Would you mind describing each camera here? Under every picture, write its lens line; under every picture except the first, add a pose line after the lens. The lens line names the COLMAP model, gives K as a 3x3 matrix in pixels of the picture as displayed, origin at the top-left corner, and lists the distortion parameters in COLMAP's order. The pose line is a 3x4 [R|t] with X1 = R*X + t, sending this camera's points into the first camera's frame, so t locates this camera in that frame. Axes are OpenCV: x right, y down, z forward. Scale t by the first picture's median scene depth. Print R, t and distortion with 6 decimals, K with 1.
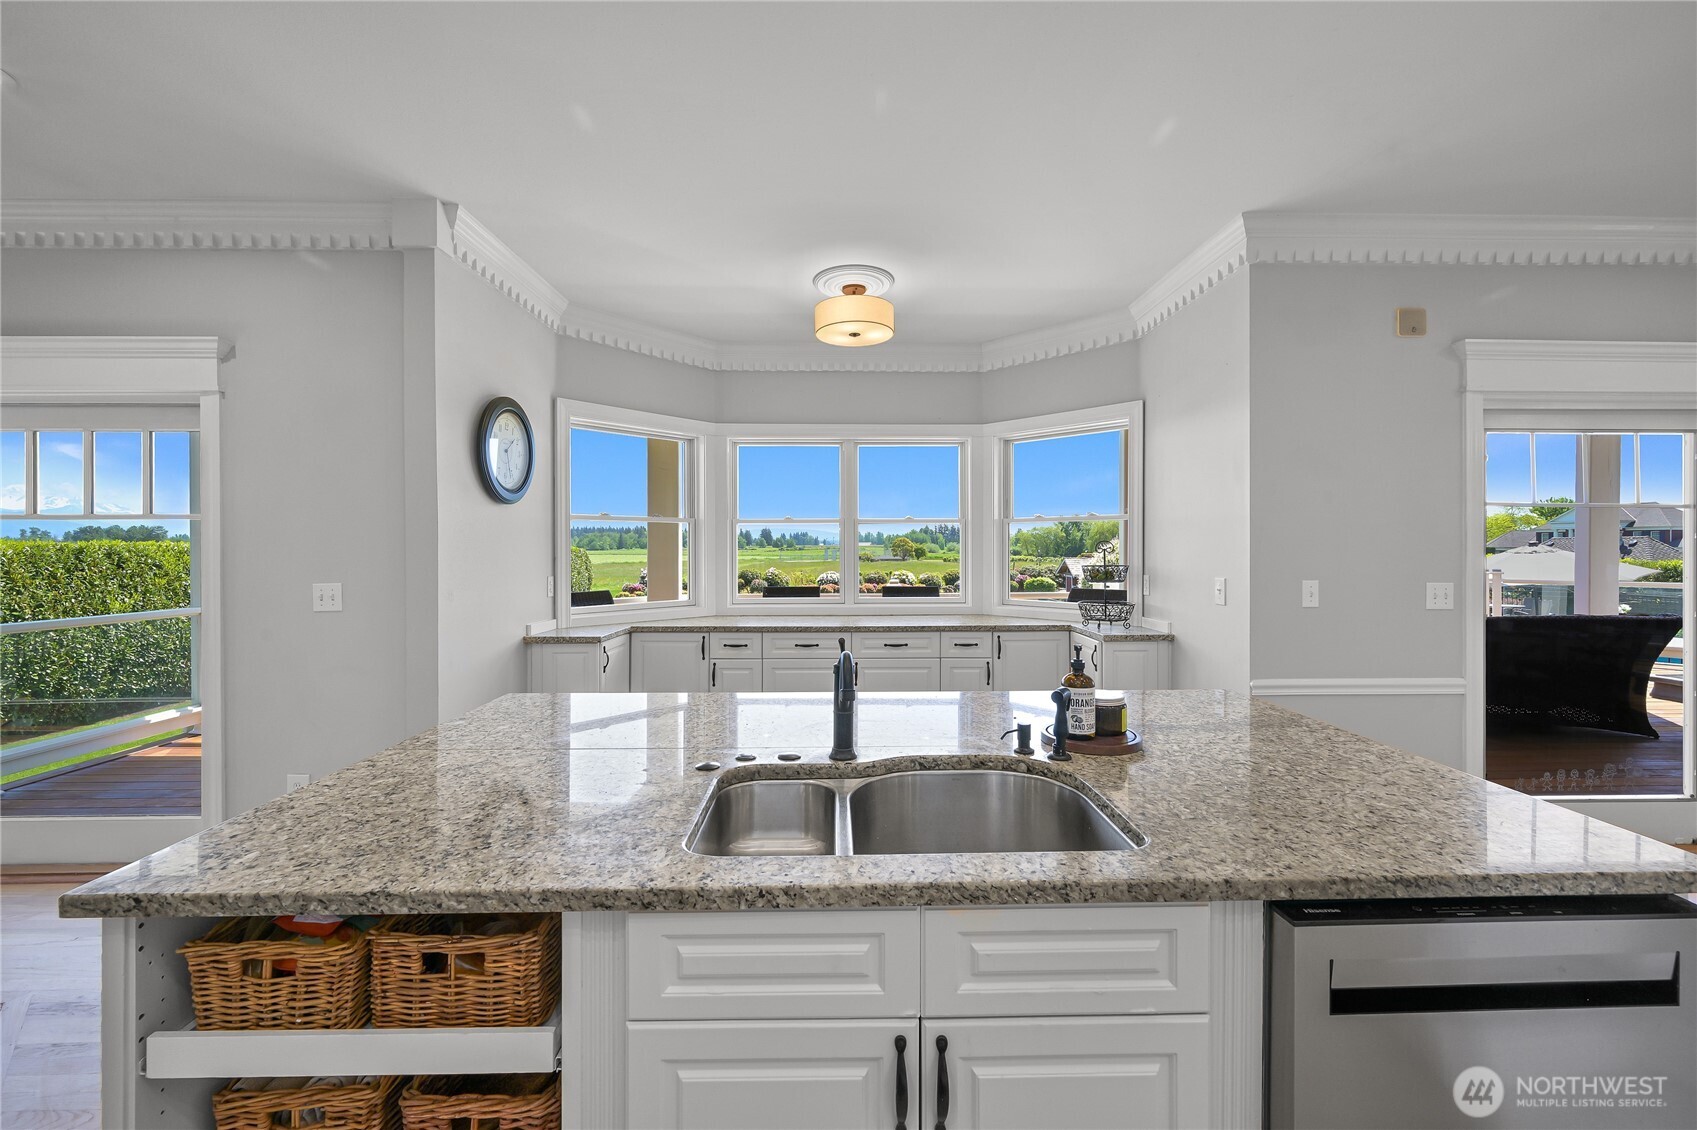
lens RADIAL K [[663.8, 0, 846.9], [0, 663.8, 553.4], [0, 0, 1]] dist [-0.003869, -0.000727]
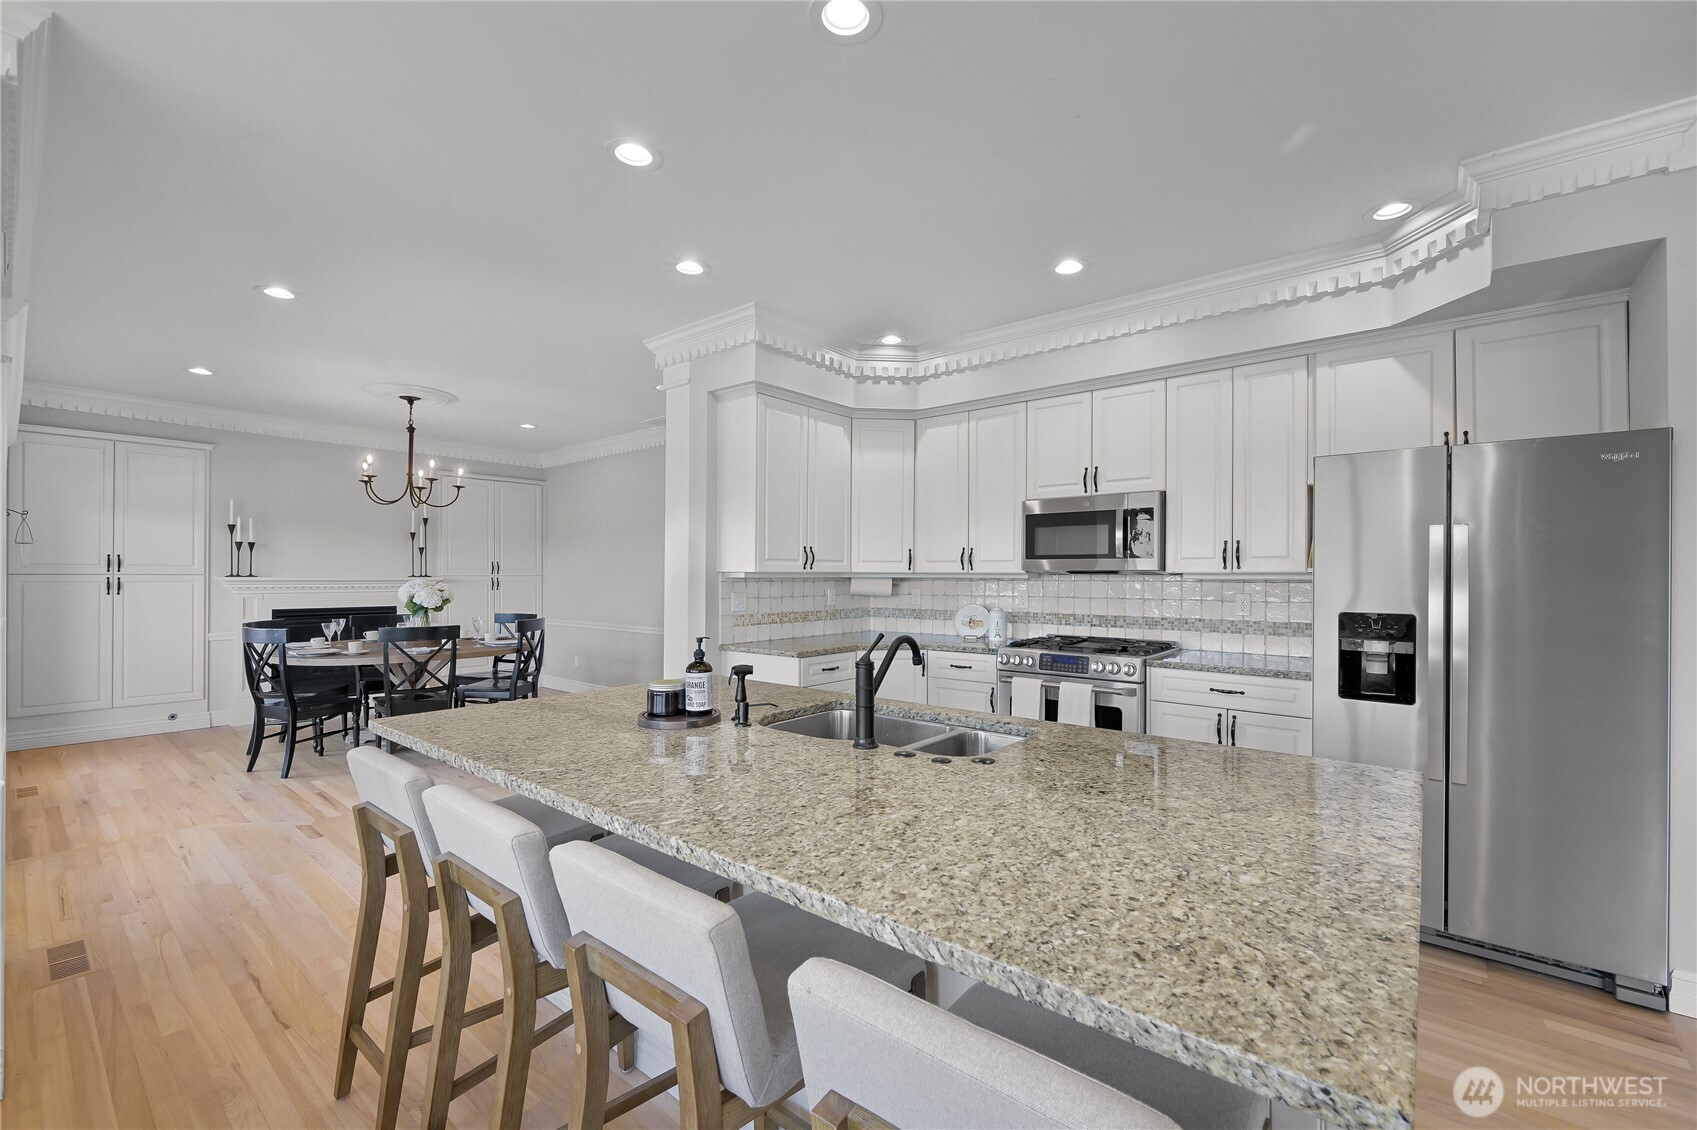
lens RADIAL K [[720.2, 0, 839.0], [0, 720.2, 568.3], [0, 0, 1]] dist [-0.000743, -0.000133]
pose [[-0.752490, 0.006232, 0.658574, -0.787944], [0.007620, 0.999971, -0.000756, 0.013637], [-0.658560, 0.004450, -0.752515, 1.992519]]
